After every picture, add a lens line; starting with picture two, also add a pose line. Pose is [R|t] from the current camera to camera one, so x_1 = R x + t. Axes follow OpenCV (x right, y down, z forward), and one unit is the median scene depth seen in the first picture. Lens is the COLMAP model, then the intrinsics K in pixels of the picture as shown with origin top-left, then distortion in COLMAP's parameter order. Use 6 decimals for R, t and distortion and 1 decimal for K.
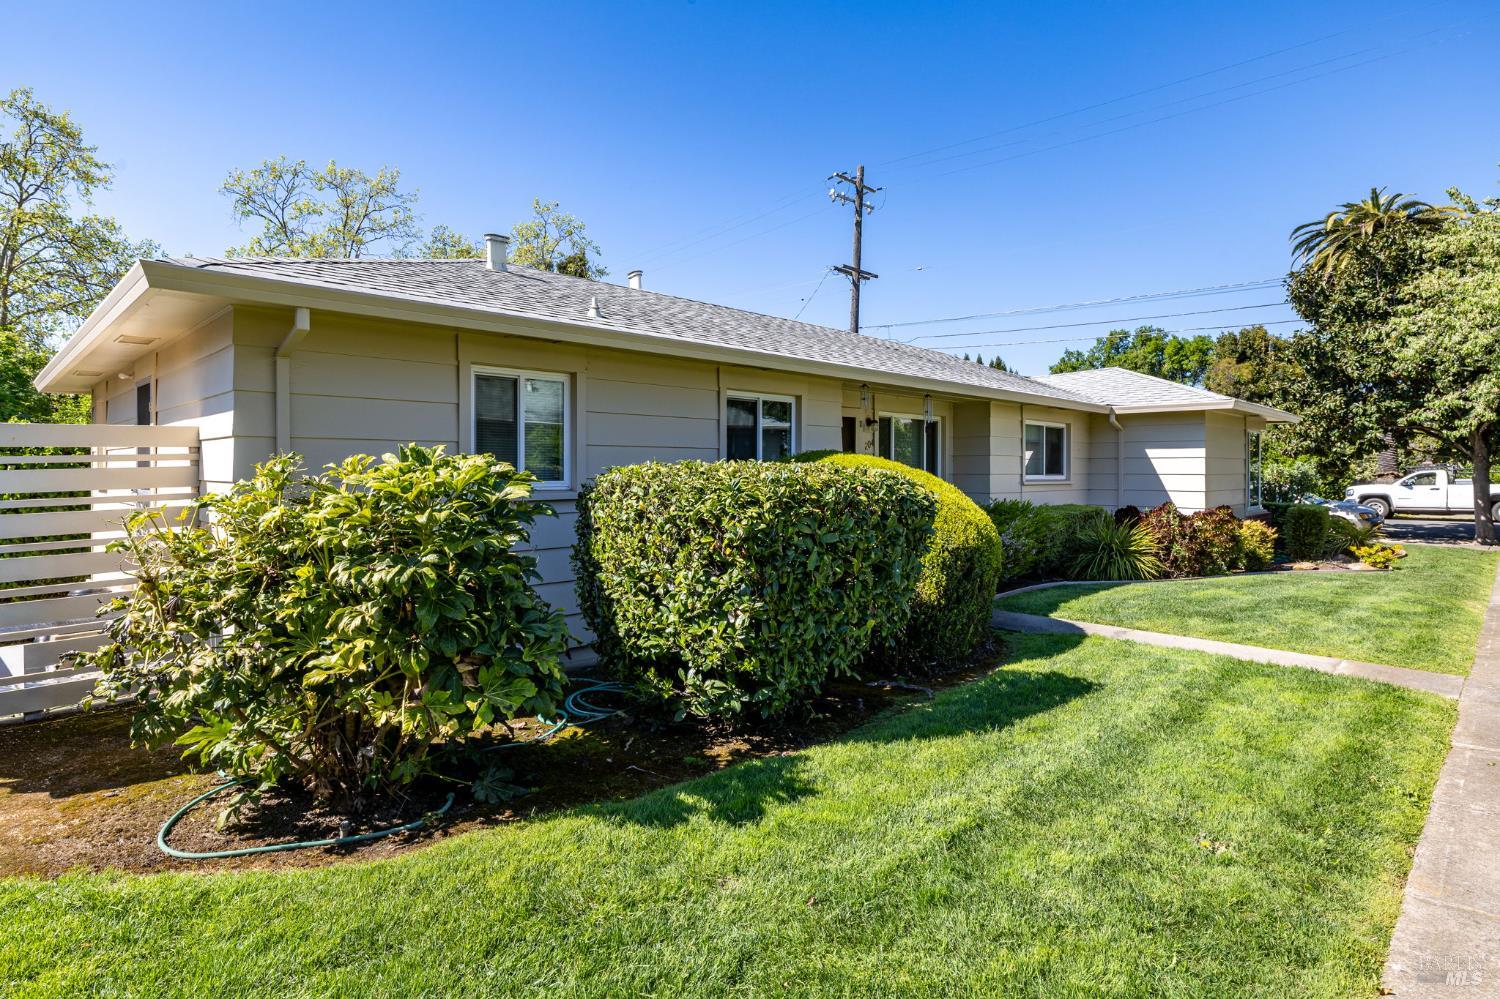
lens RADIAL K [[752.6, 0, 749.4], [0, 752.6, 466.2], [0, 0, 1]] dist [-0.001903, -0.000487]
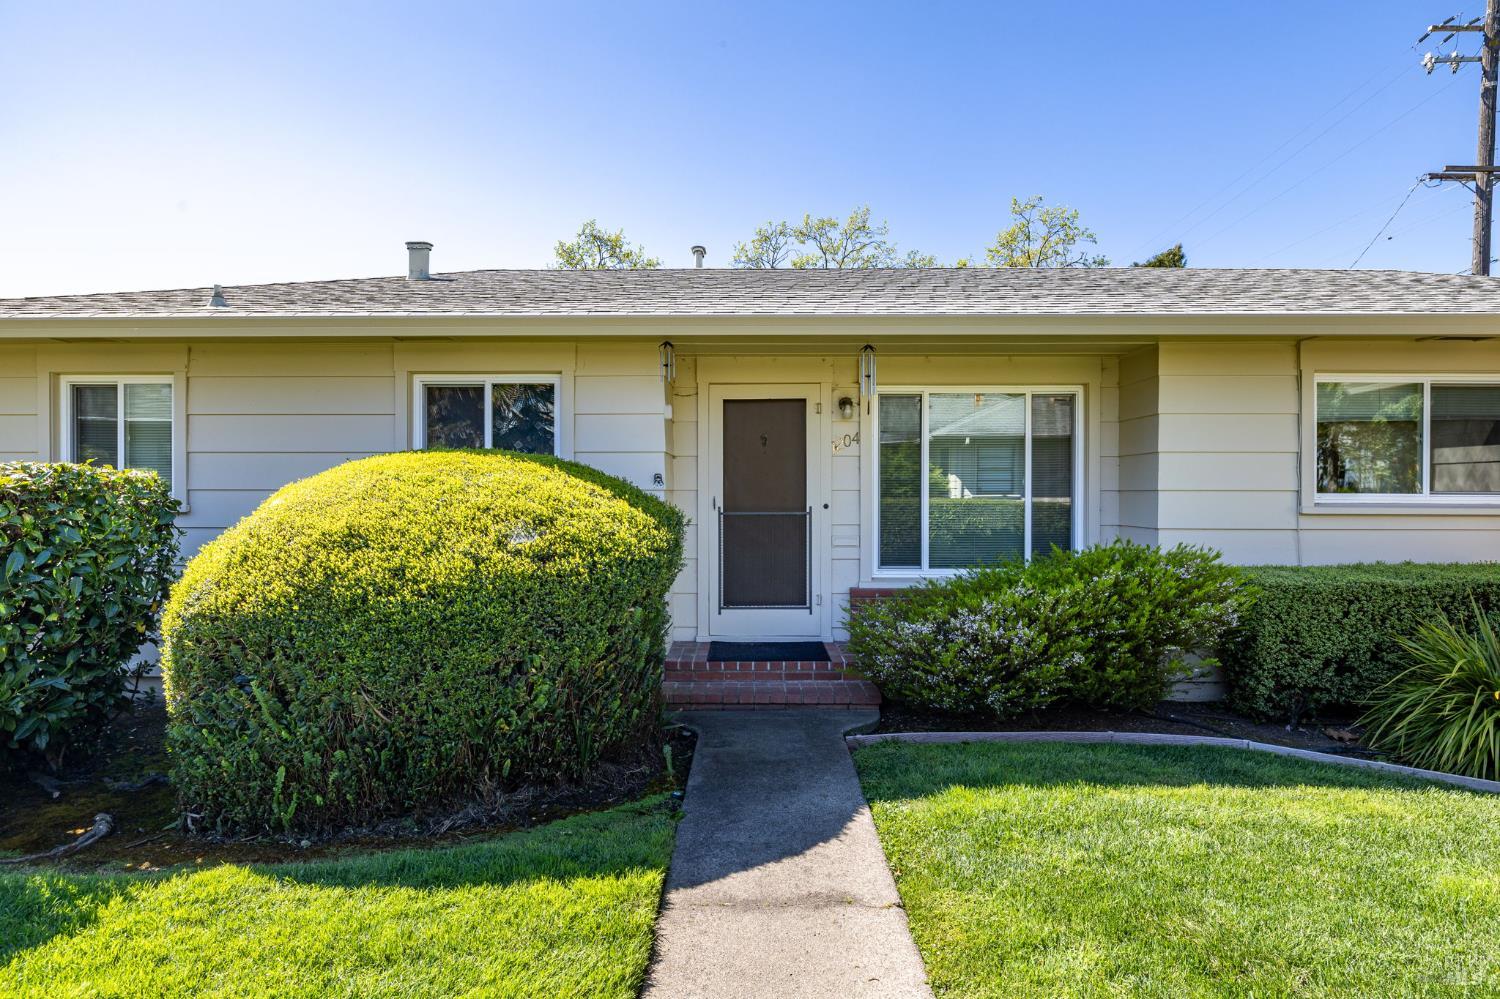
lens RADIAL K [[728.8, 0, 750.0], [0, 728.8, 499.5], [0, 0, 1]] dist [-0.009975, -0.000756]
pose [[0.687671, 0.014075, -0.725886, 0.167478], [-0.004690, 0.999877, 0.014945, 0.003879], [0.726007, -0.006873, 0.687653, 0.164300]]
